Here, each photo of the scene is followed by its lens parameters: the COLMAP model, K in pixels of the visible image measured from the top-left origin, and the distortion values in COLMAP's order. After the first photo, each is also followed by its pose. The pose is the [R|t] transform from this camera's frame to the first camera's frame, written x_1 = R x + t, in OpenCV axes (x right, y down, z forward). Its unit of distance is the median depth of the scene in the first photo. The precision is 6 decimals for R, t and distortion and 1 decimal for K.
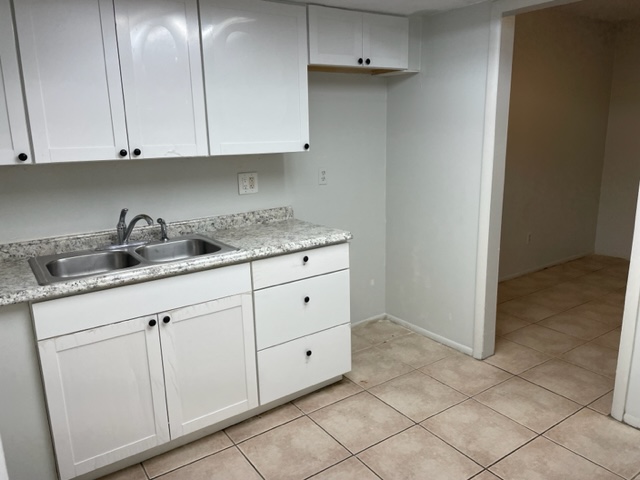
lens RADIAL K [[485.3, 0, 317.1], [0, 485.3, 241.4], [0, 0, 1]] dist [0.054507, -0.008882]
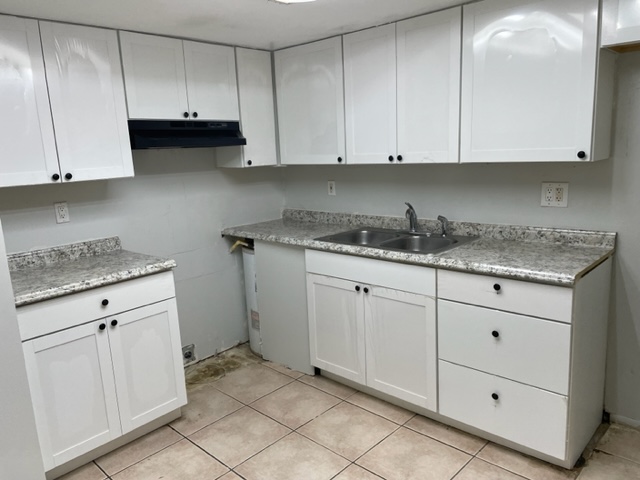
lens RADIAL K [[485.3, 0, 317.3], [0, 485.3, 239.6], [0, 0, 1]] dist [0.054507, -0.008882]
pose [[0.212716, 0.203527, -0.955682, 0.740493], [-0.176045, 0.970044, 0.167401, -0.138286], [0.961124, 0.132635, 0.242174, 0.483253]]
